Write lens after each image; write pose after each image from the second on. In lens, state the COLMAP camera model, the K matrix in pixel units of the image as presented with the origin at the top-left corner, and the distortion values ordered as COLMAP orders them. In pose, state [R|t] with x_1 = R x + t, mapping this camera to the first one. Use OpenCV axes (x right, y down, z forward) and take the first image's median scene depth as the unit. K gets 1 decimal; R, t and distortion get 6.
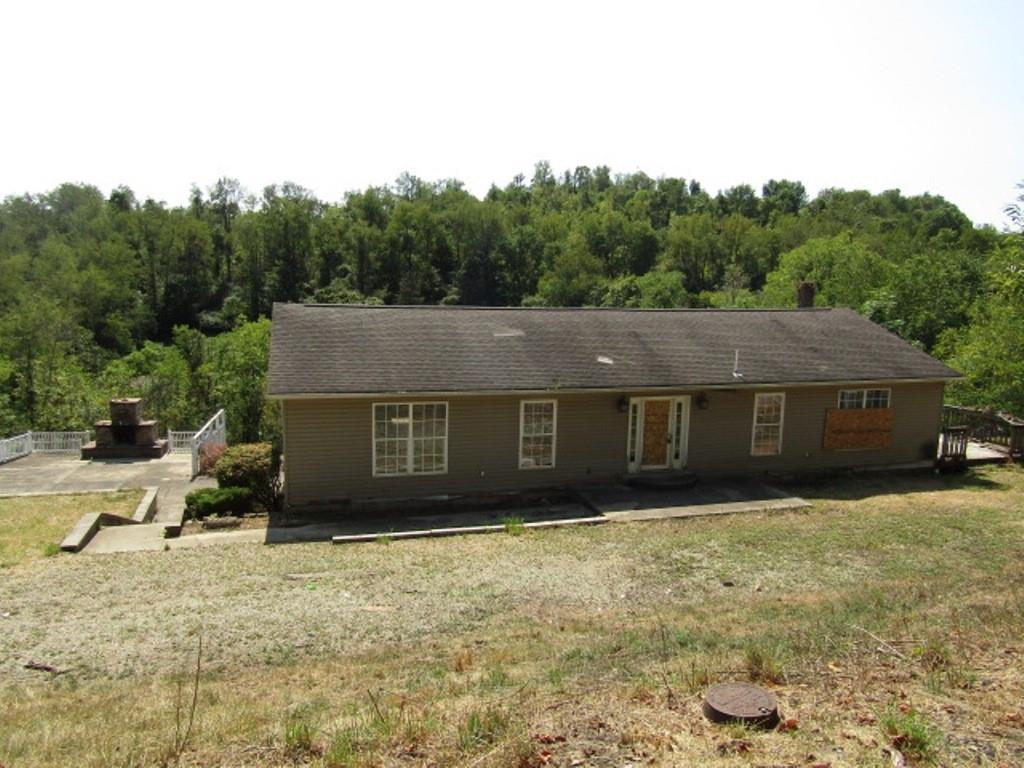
lens RADIAL K [[750.2, 0, 510.5], [0, 750.2, 391.4], [0, 0, 1]] dist [-0.004822, 0.009118]
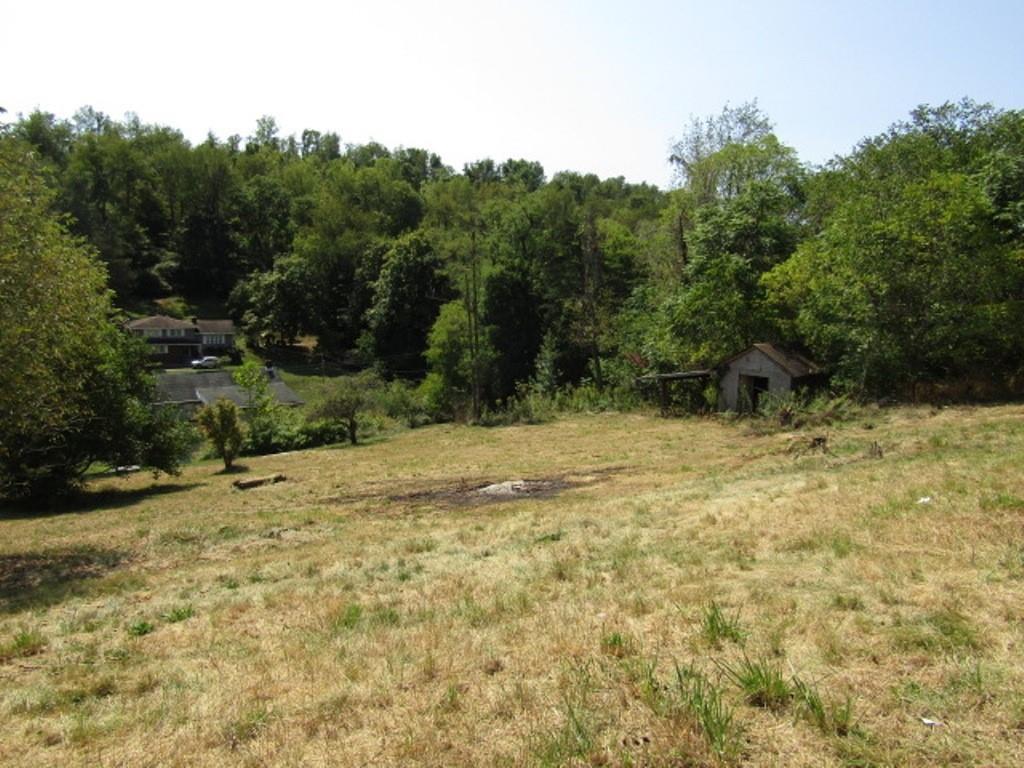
lens RADIAL K [[737.7, 0, 507.8], [0, 737.7, 385.0], [0, 0, 1]] dist [-0.012667, 0.006114]
pose [[0.925876, -0.048913, 0.374649, -0.075176], [0.051202, 0.998681, 0.003847, 0.021825], [-0.374343, 0.015620, 0.927159, 0.295899]]
